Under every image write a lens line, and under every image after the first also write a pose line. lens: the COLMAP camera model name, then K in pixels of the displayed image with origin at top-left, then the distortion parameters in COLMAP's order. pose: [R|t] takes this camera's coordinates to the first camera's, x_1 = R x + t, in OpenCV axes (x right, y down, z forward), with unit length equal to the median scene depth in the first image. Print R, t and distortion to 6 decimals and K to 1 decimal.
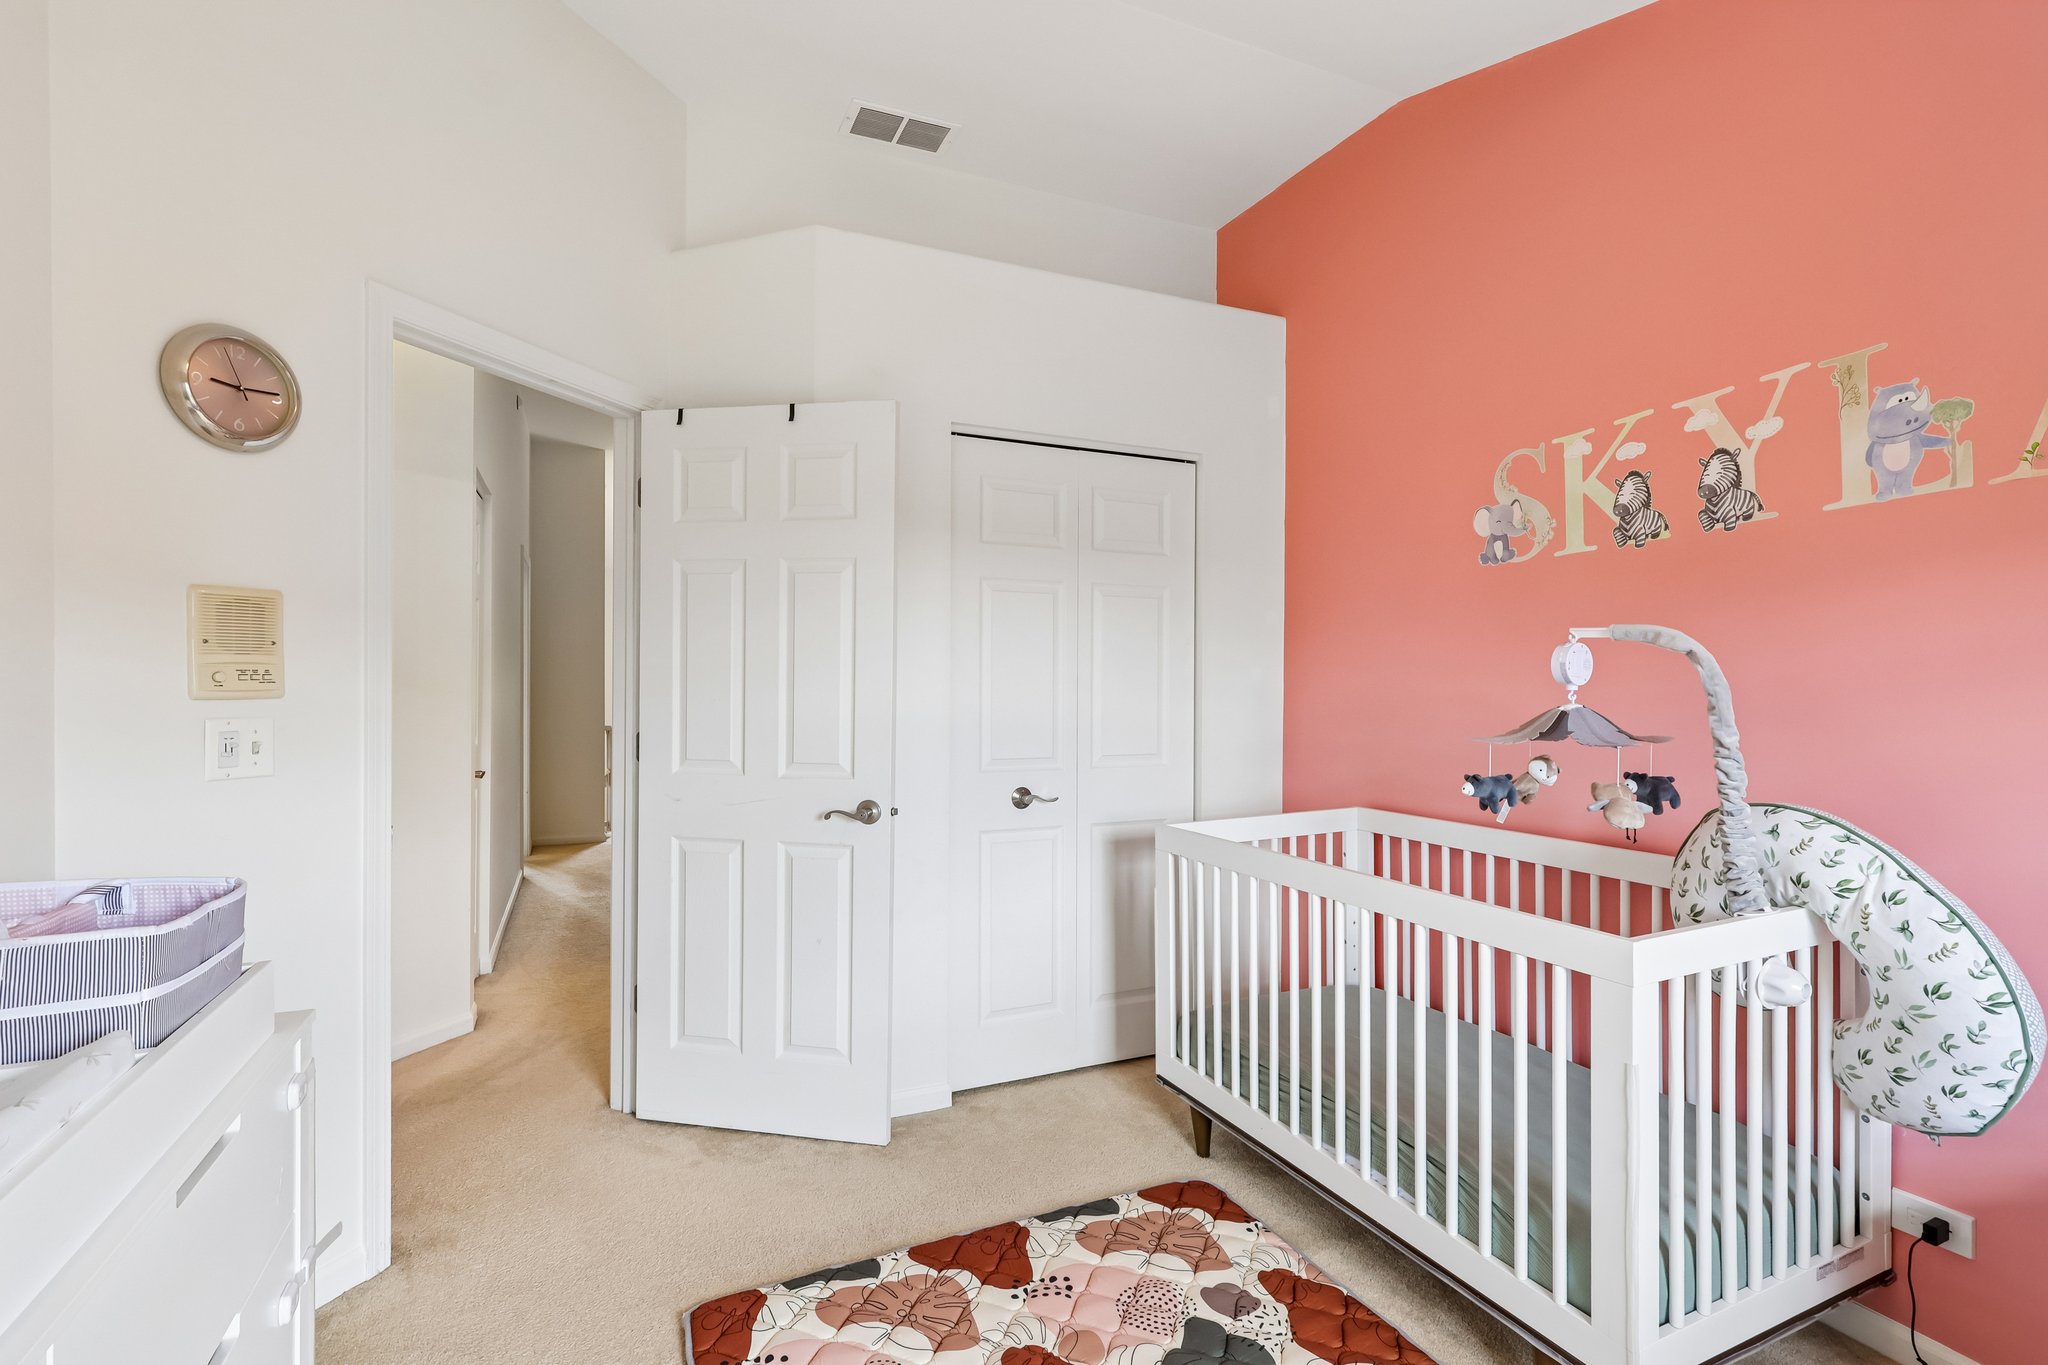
lens RADIAL K [[947.6, 0, 1020.5], [0, 947.6, 688.4], [0, 0, 1]] dist [0.000554, 0.000238]
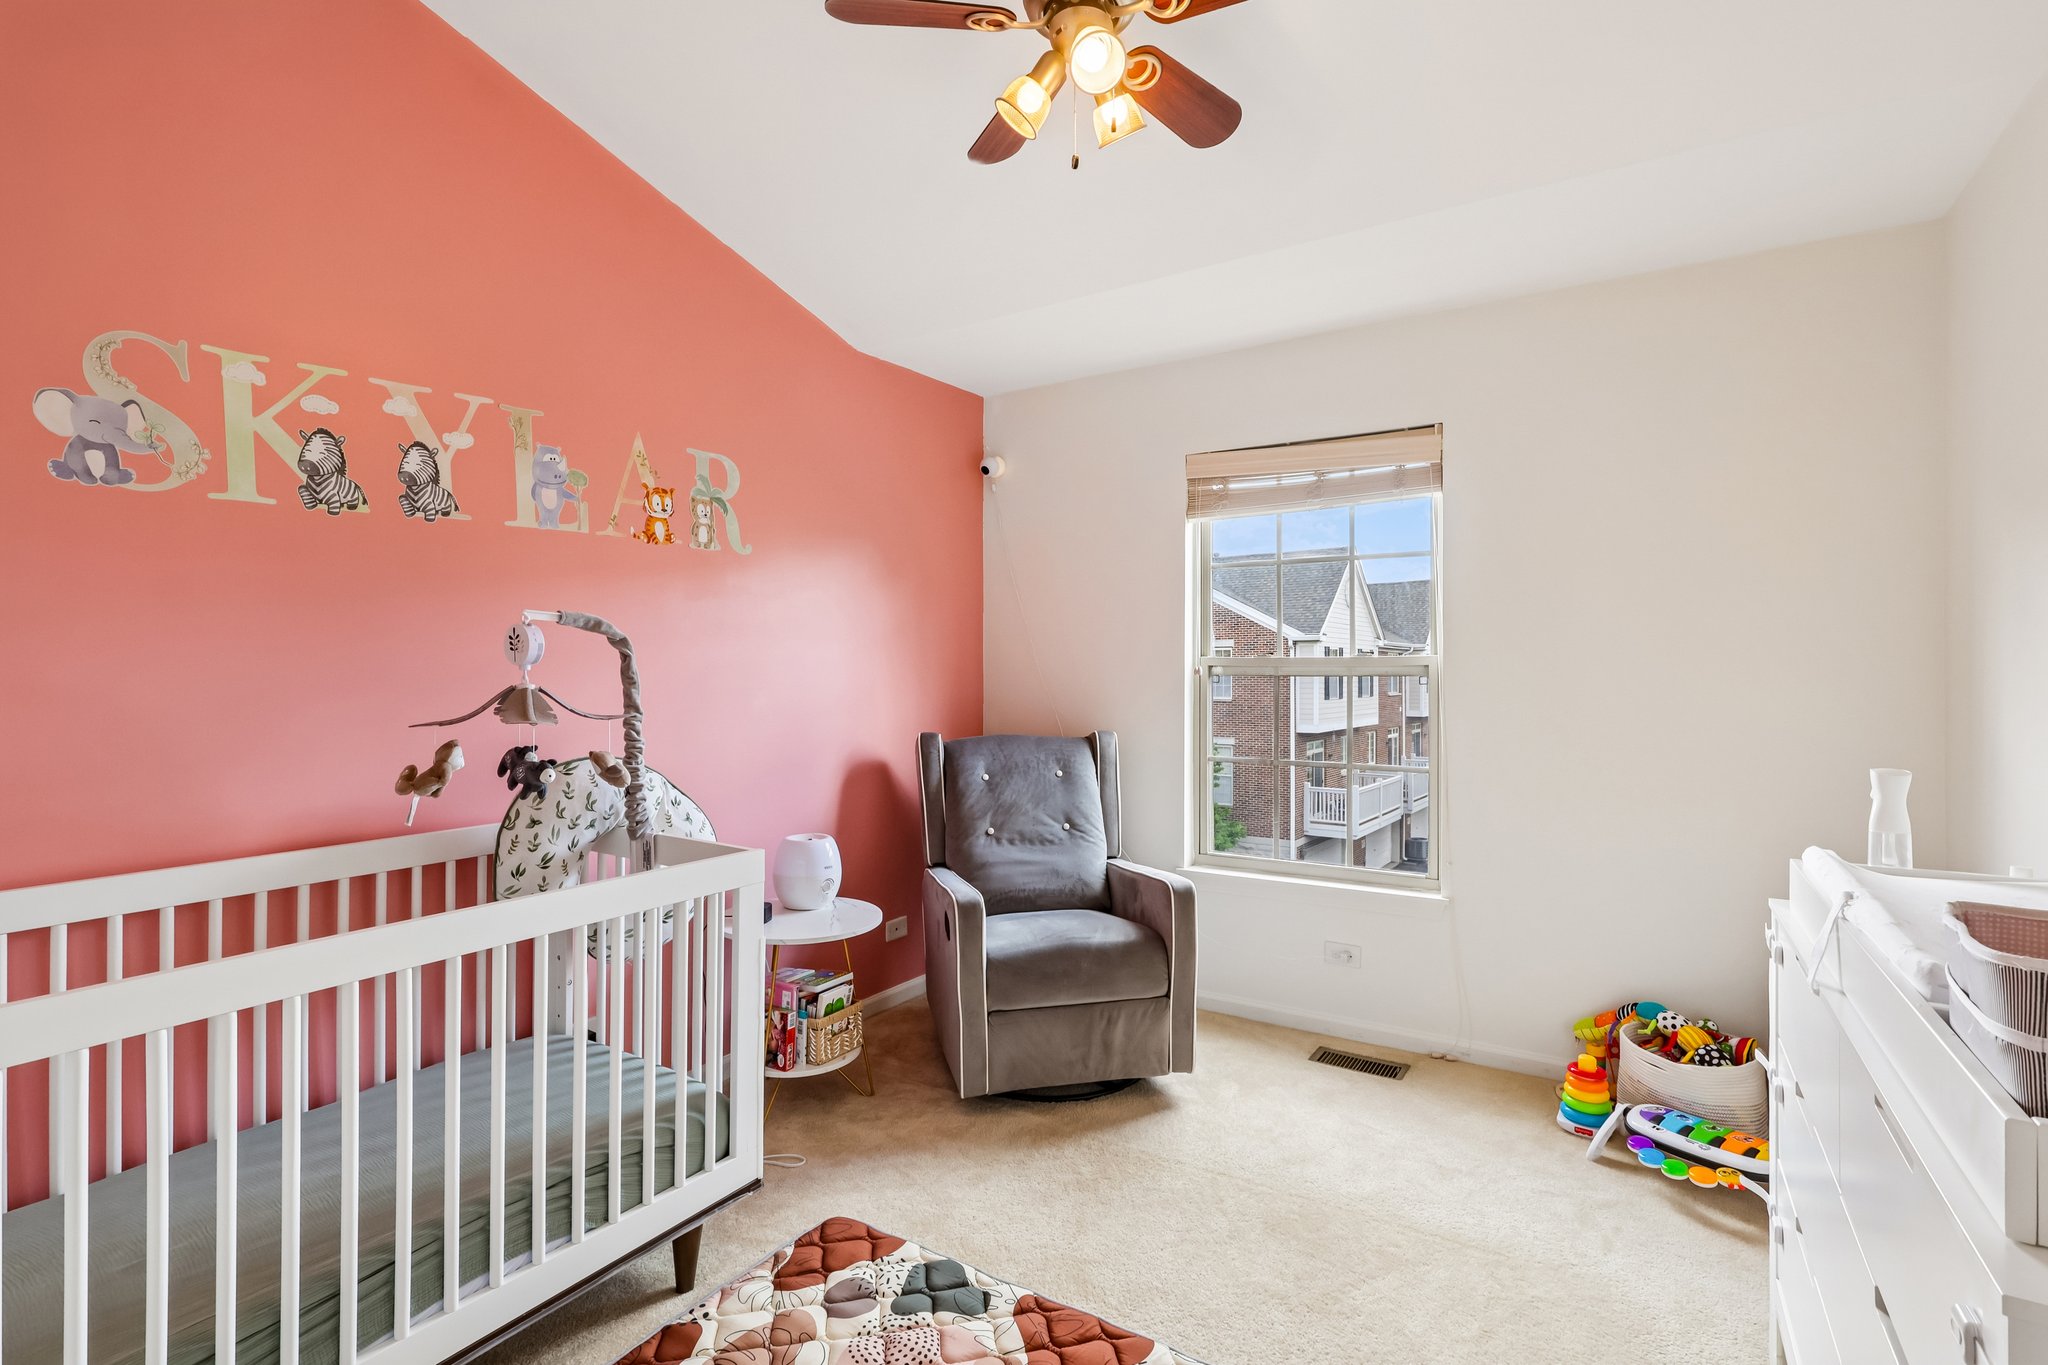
lens RADIAL K [[963.3, 0, 1016.5], [0, 963.3, 673.2], [0, 0, 1]] dist [-0.003495, -0.000730]
pose [[-0.537793, -0.002368, 0.843074, -0.520429], [0.004451, 0.999974, 0.005648, 0.002340], [-0.843065, 0.006790, -0.537768, 1.004185]]
